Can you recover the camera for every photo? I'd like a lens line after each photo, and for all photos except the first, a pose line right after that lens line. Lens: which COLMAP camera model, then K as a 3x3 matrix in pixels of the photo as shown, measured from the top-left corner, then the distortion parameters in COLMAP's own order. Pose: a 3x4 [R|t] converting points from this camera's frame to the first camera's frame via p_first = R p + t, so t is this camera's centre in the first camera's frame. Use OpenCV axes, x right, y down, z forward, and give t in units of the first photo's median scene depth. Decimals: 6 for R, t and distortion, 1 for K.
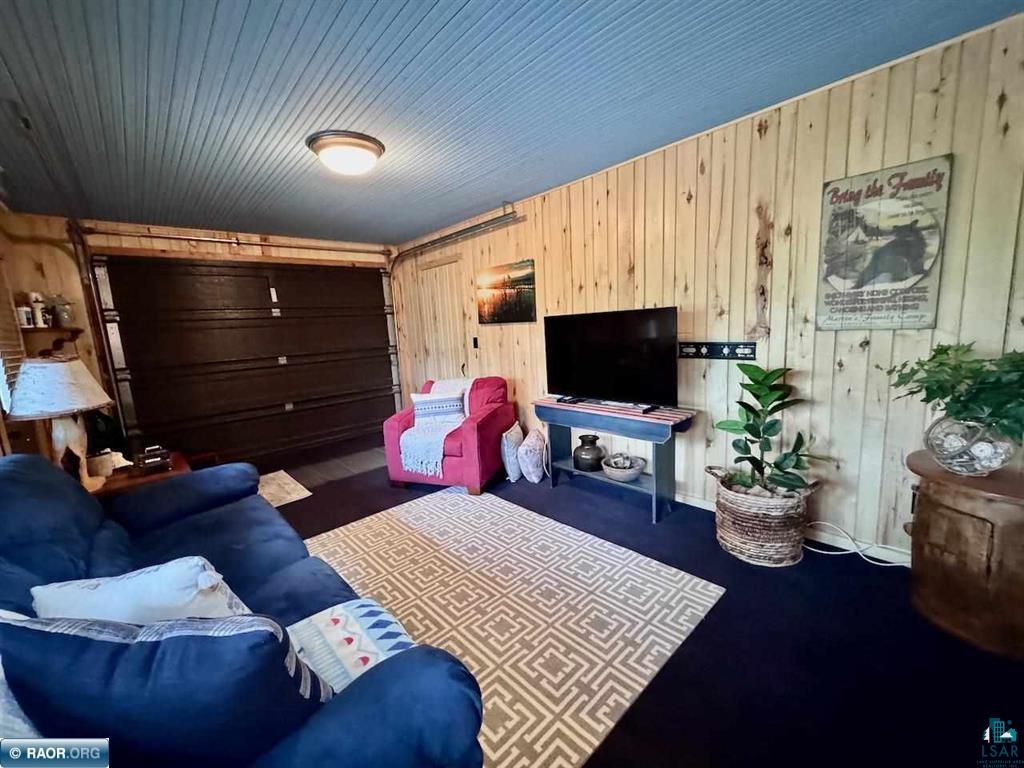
lens RADIAL K [[407.7, 0, 511.4], [0, 407.7, 384.9], [0, 0, 1]] dist [-0.001022, -0.000124]
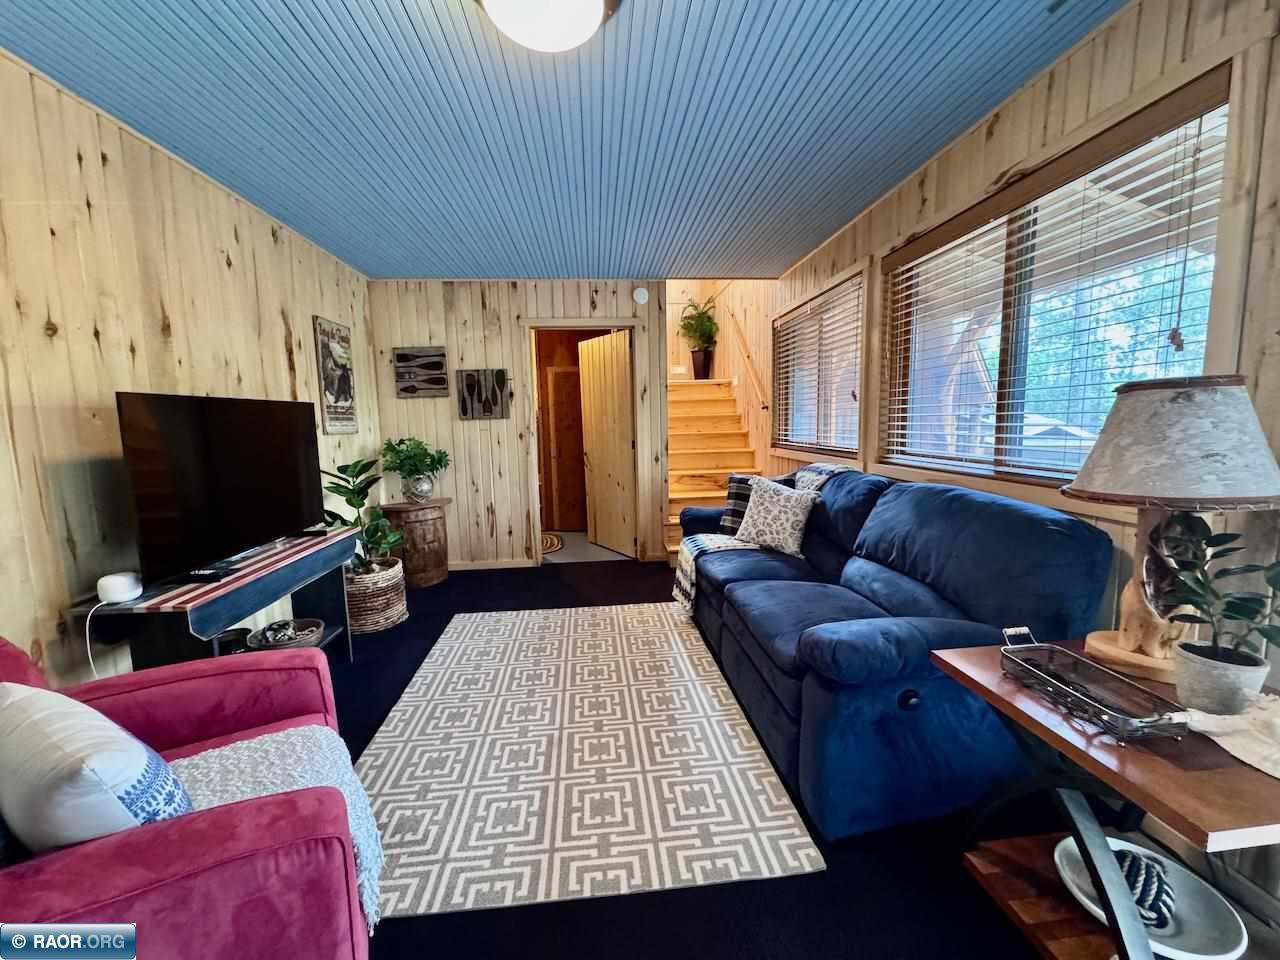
lens RADIAL K [[509.7, 0, 639.2], [0, 509.7, 481.2], [0, 0, 1]] dist [-0.001022, -0.000124]
pose [[-0.788964, -0.000845, 0.614439, -0.859204], [0.152778, 0.968324, 0.197504, -0.150065], [-0.595143, 0.249697, -0.763843, 1.557733]]
